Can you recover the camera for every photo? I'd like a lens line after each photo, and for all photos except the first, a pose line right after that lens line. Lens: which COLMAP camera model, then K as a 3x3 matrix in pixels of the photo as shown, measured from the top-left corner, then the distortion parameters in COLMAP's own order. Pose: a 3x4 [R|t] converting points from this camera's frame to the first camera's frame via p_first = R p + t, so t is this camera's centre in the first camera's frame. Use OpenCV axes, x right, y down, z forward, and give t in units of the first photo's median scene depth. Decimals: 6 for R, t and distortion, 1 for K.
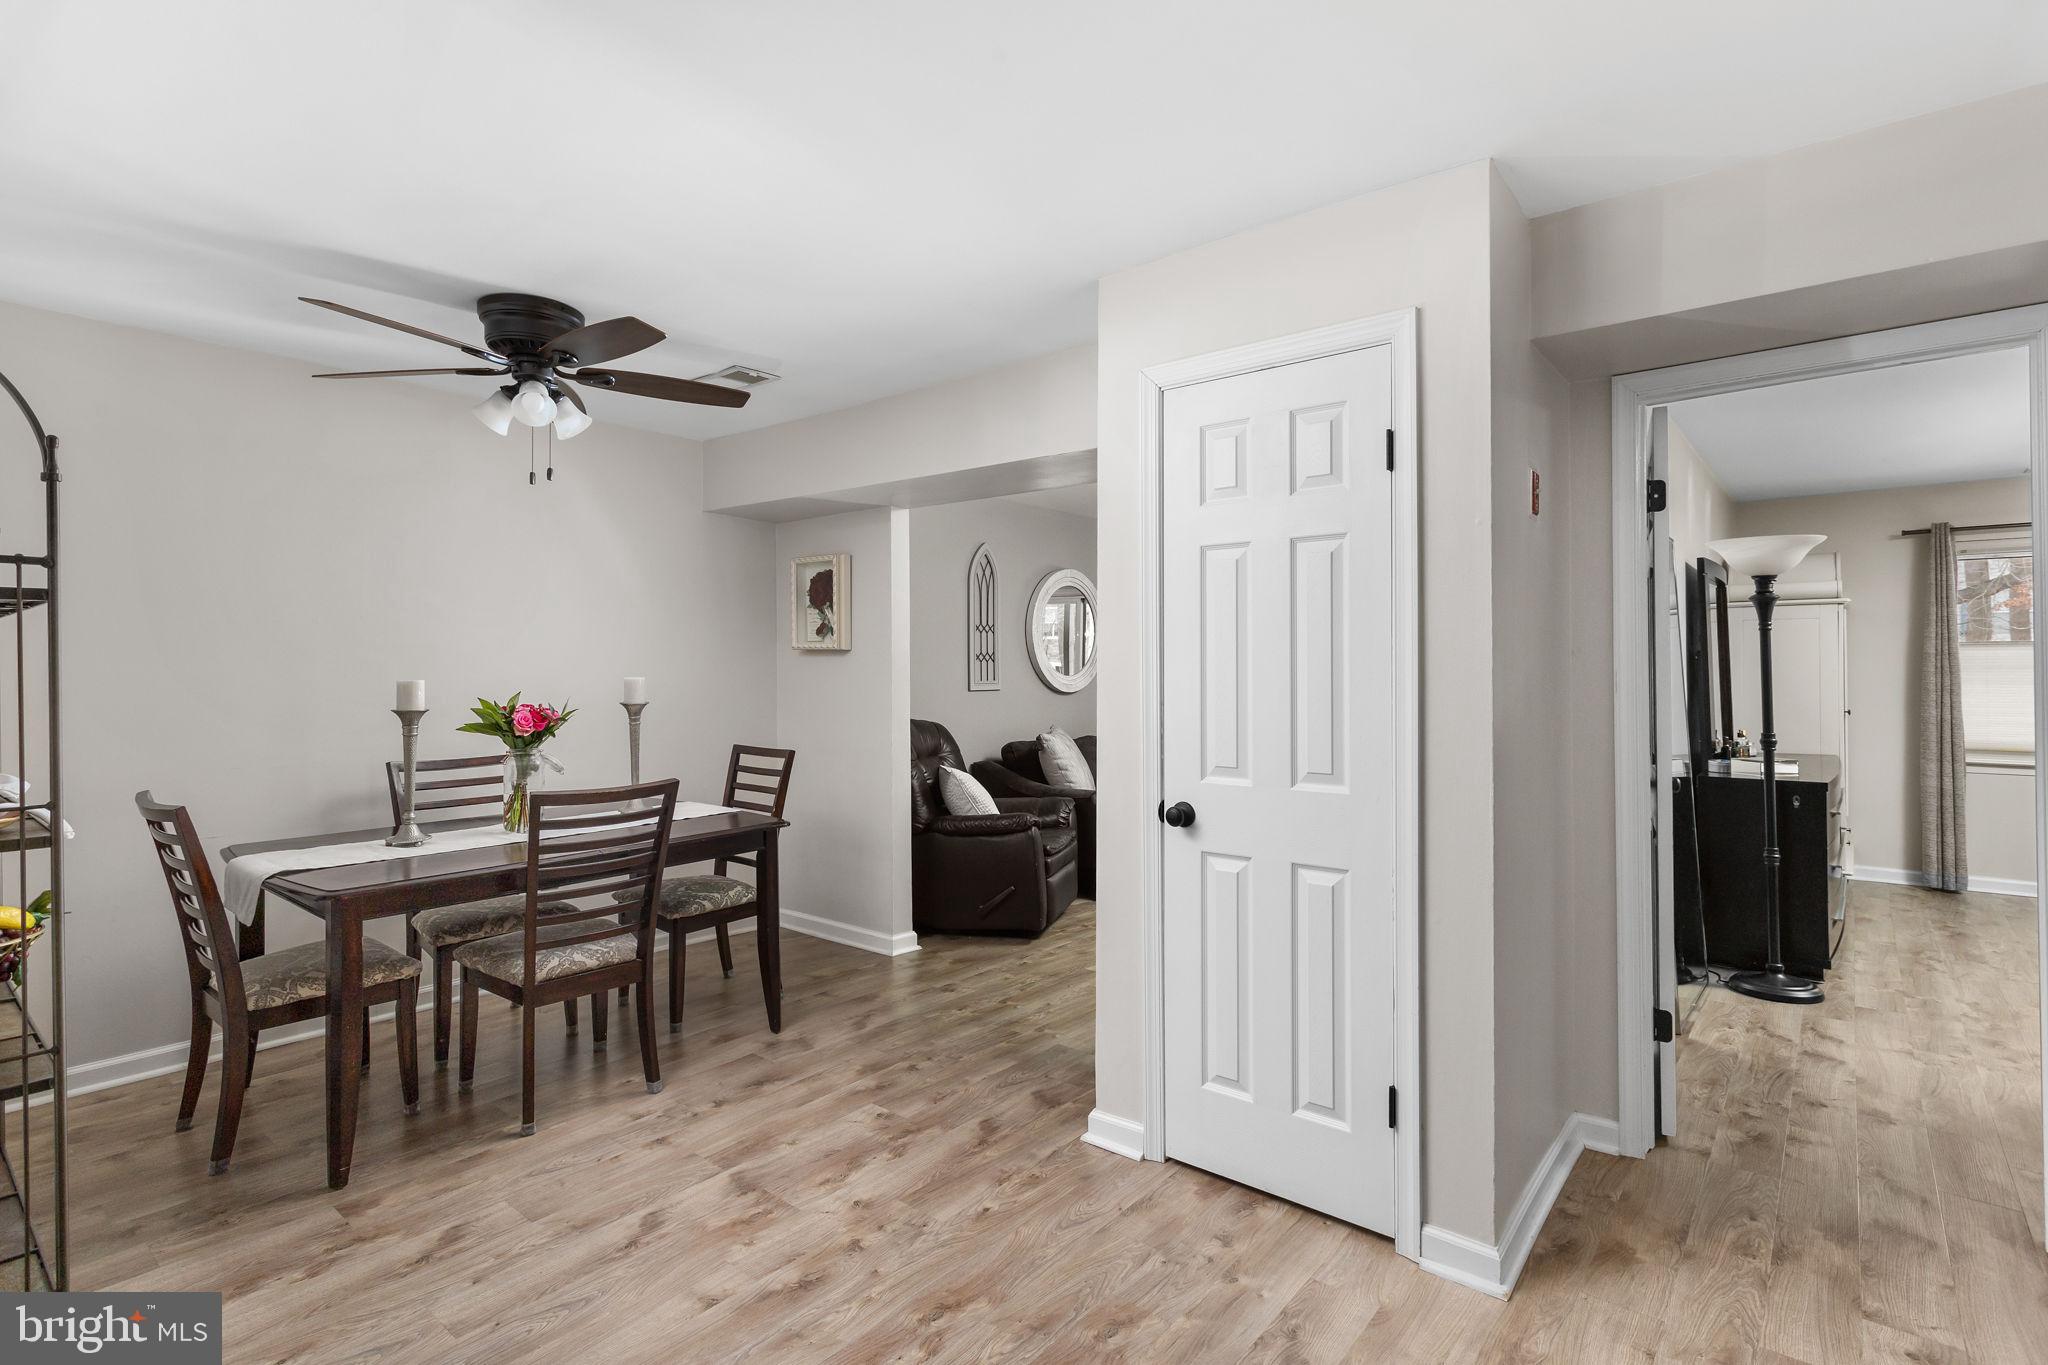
lens RADIAL K [[995.8, 0, 1033.8], [0, 995.8, 655.1], [0, 0, 1]] dist [0.002073, 0.000811]
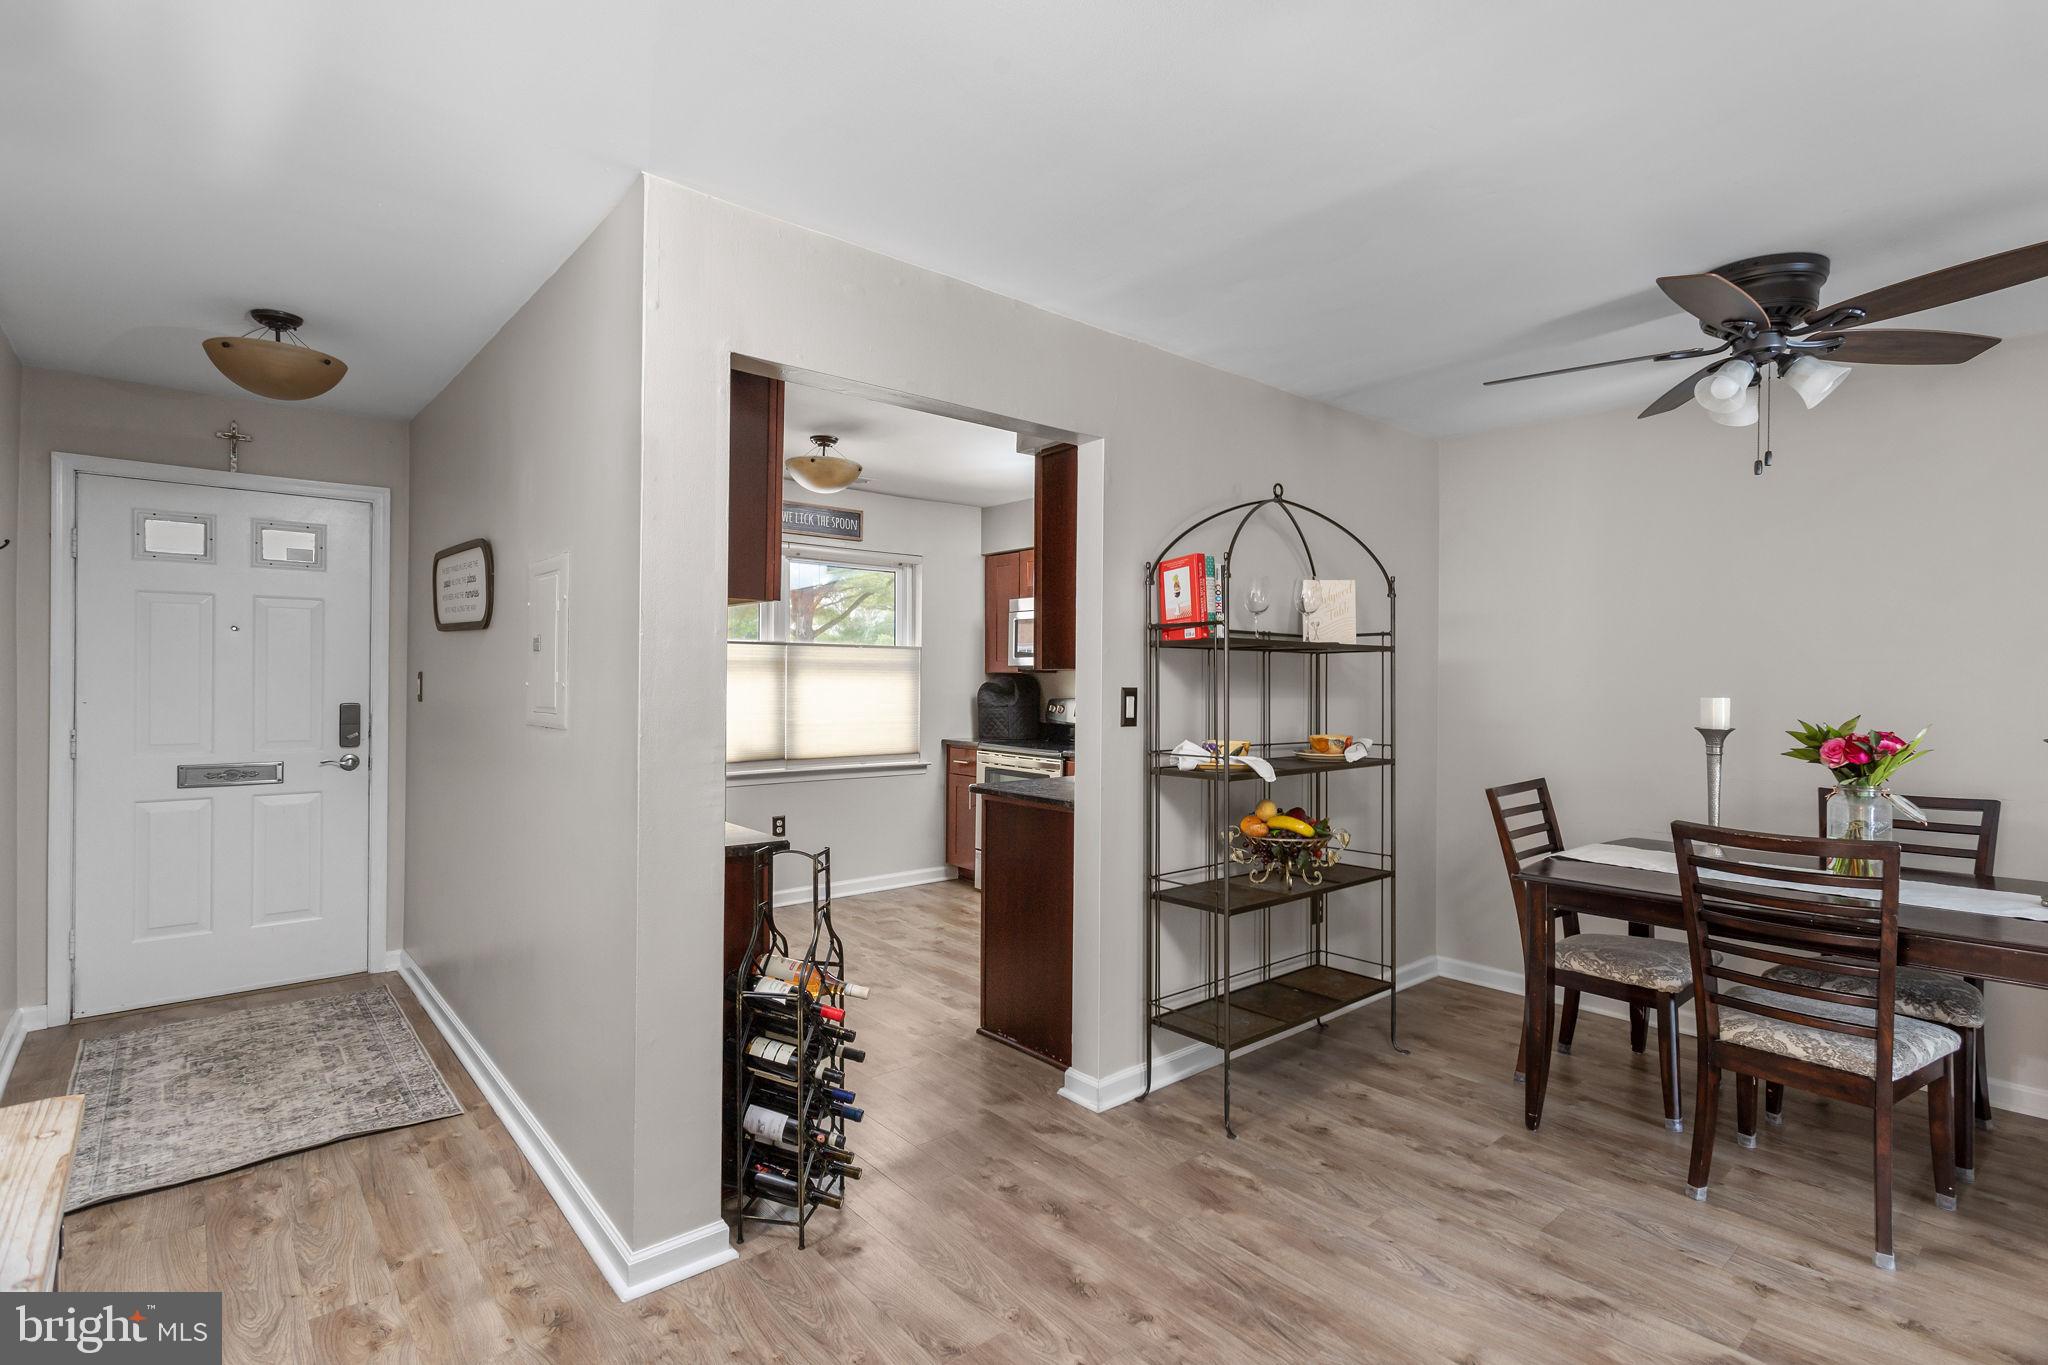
lens RADIAL K [[995.8, 0, 1025.2], [0, 995.8, 677.1], [0, 0, 1]] dist [0.002073, 0.000811]
pose [[-0.178840, -0.000891, -0.983878, 0.451229], [0.007083, 0.999973, -0.002193, 0.003016], [0.983853, -0.007361, -0.178829, 0.512683]]
